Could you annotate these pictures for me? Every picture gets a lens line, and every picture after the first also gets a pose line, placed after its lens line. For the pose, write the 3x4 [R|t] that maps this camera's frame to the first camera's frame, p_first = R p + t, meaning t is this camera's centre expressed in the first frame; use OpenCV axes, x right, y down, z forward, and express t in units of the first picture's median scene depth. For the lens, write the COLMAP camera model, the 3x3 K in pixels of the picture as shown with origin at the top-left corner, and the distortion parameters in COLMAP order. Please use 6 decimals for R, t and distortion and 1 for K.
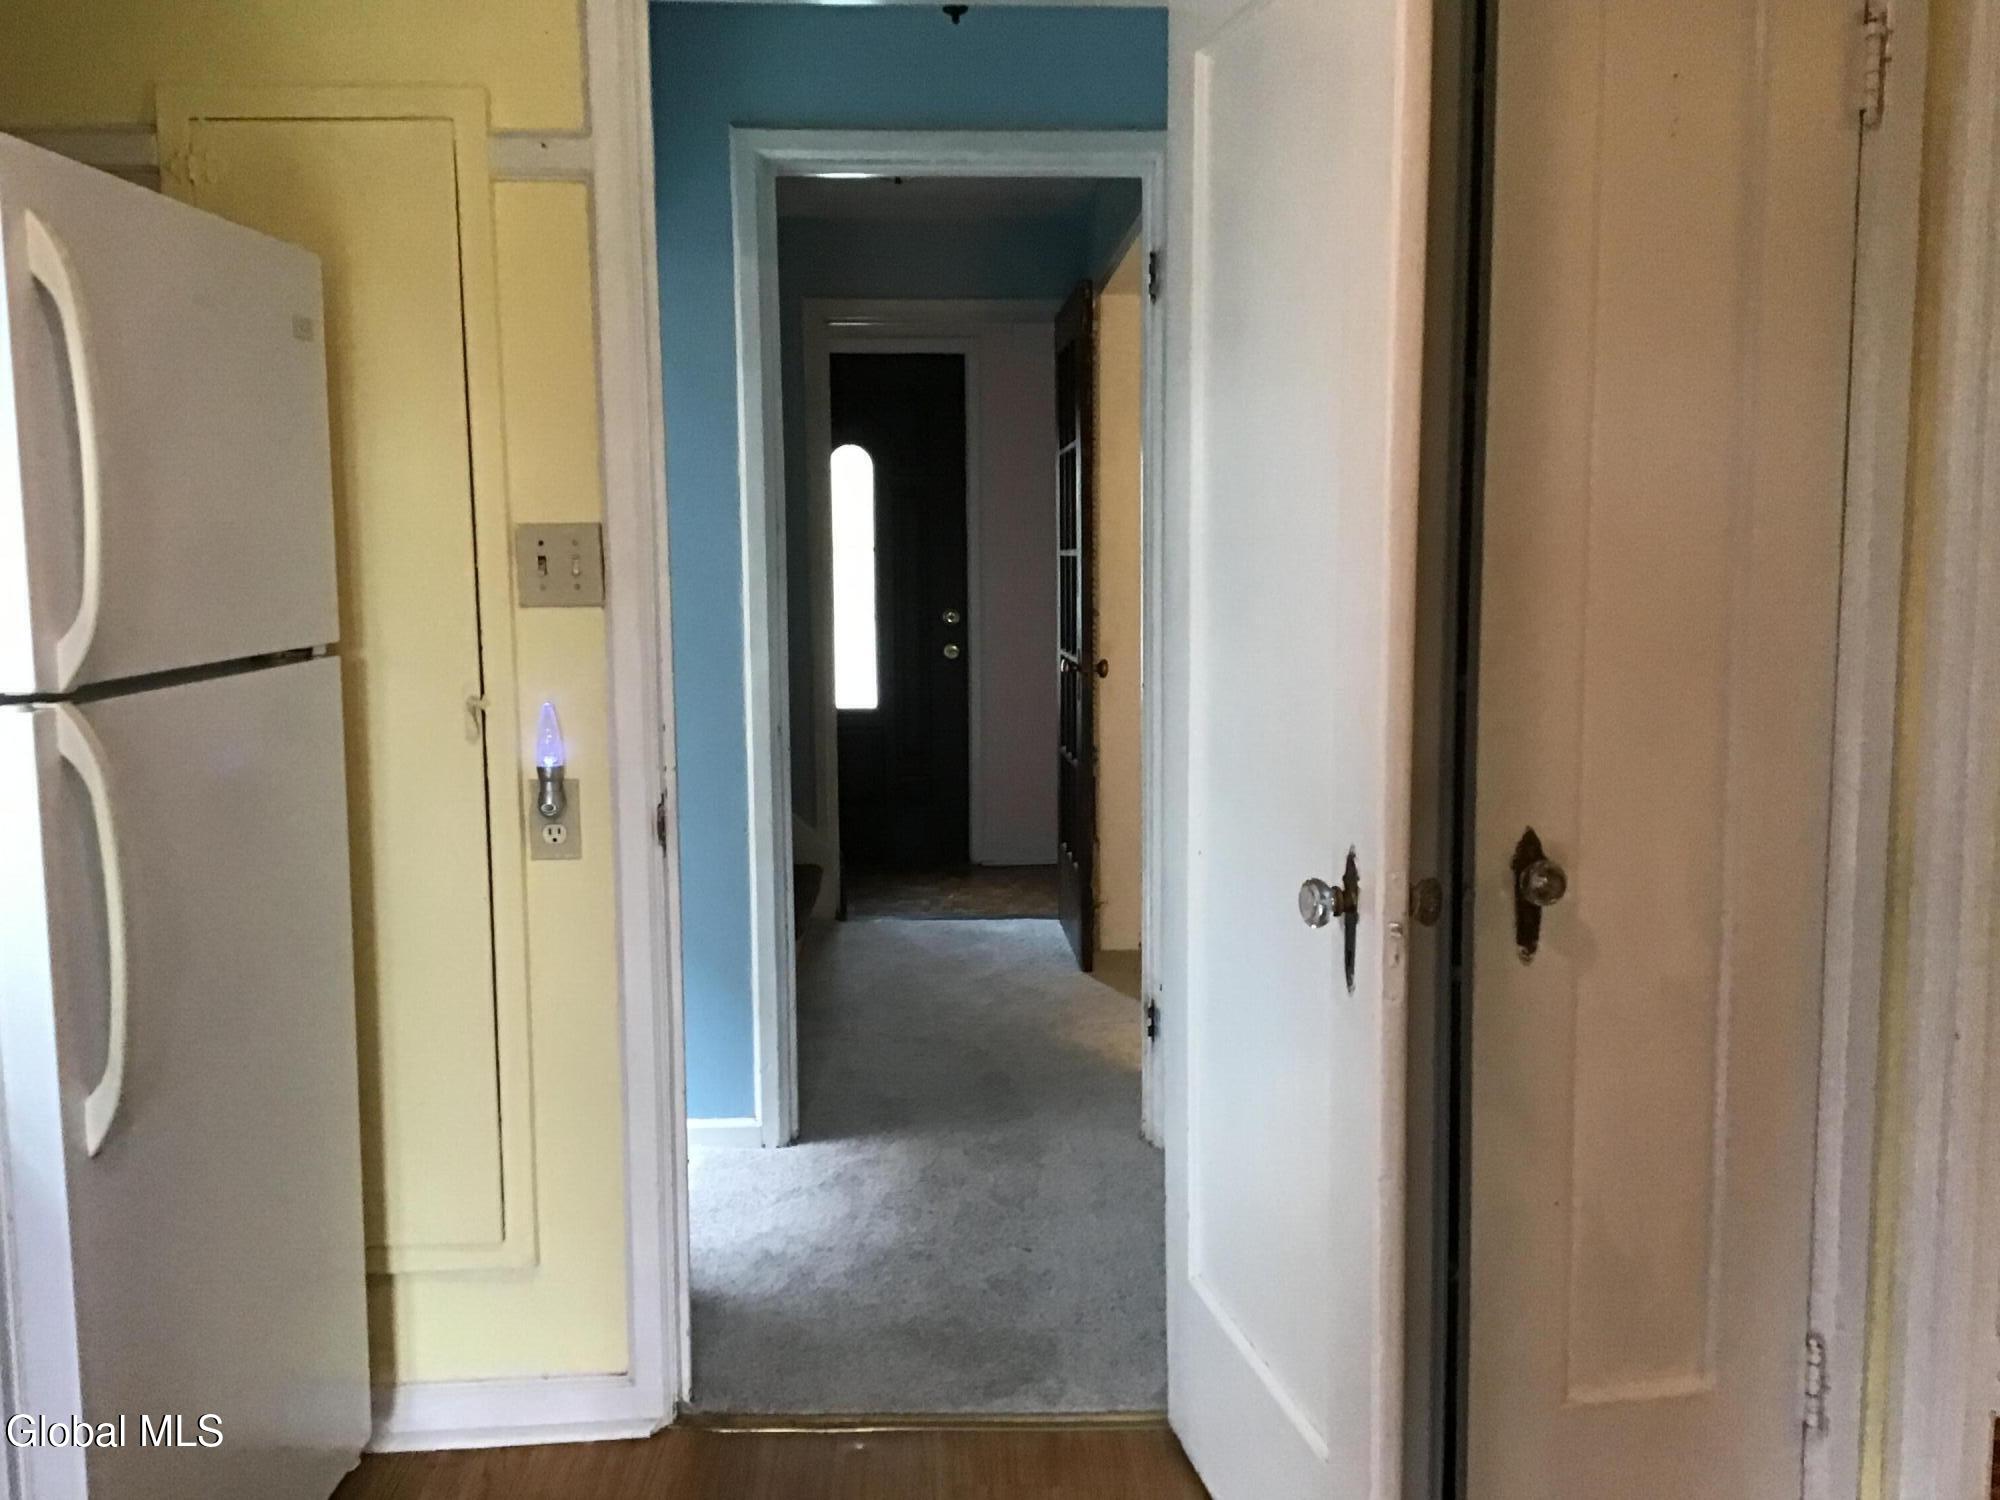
lens RADIAL K [[1752.6, 0, 986.9], [0, 1752.6, 749.0], [0, 0, 1]] dist [0.082609, -0.138492]
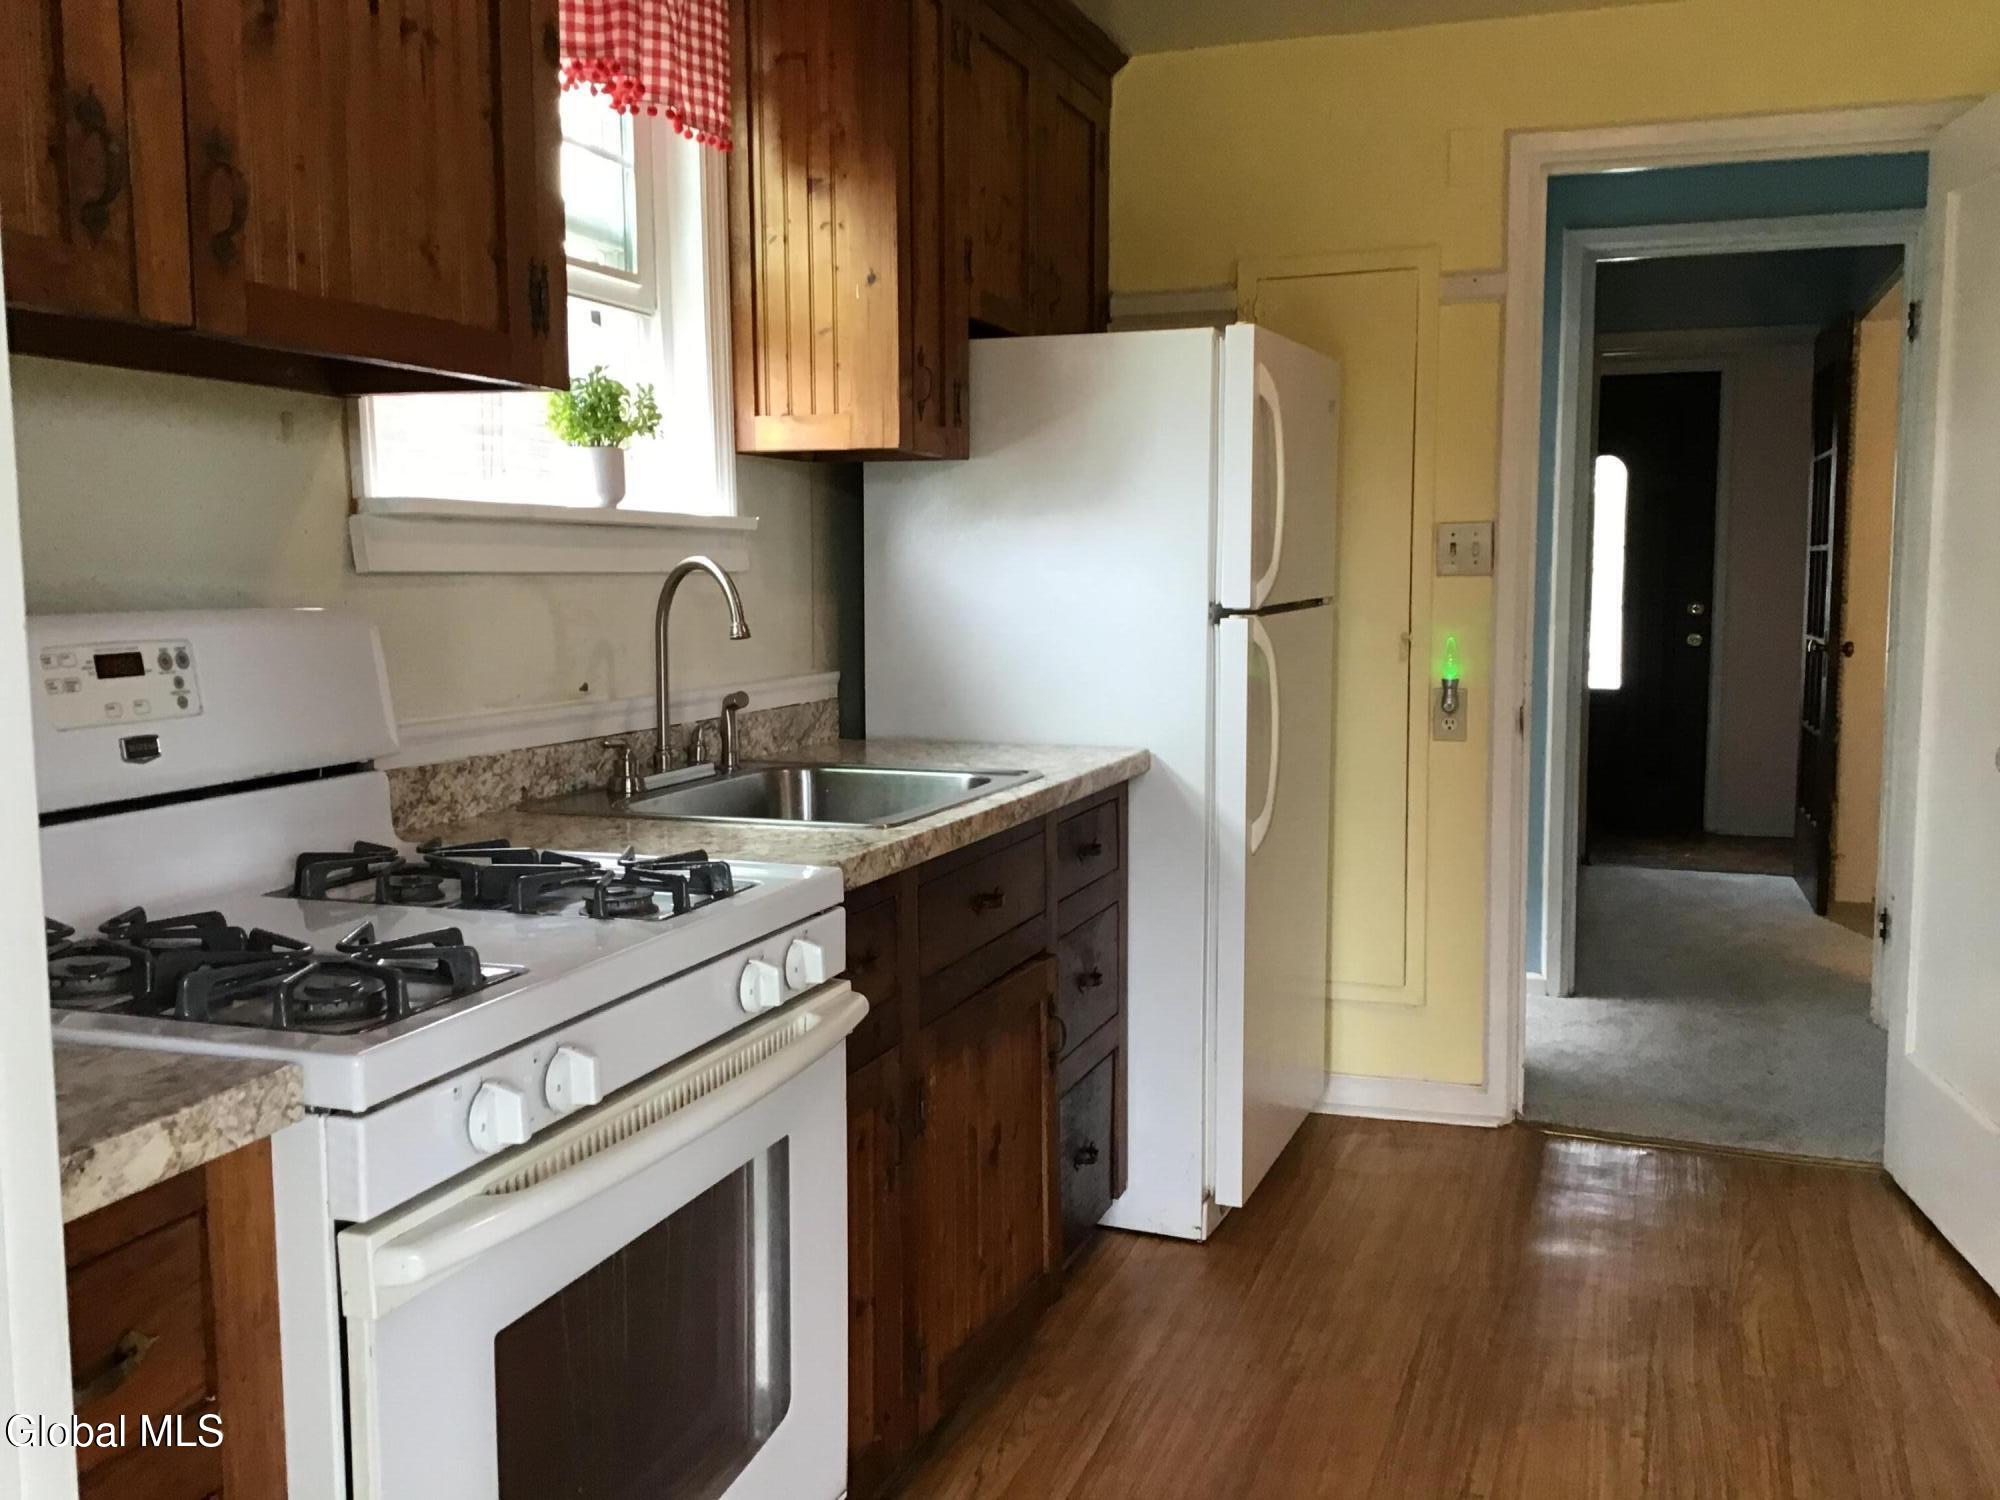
lens RADIAL K [[1752.6, 0, 1004.9], [0, 1752.6, 737.2], [0, 0, 1]] dist [0.082609, -0.138492]
pose [[0.930638, 0.042097, -0.363512, -0.034436], [-0.045529, 0.998963, -0.000874, 0.055601], [0.363098, 0.017363, 0.931589, -0.401887]]
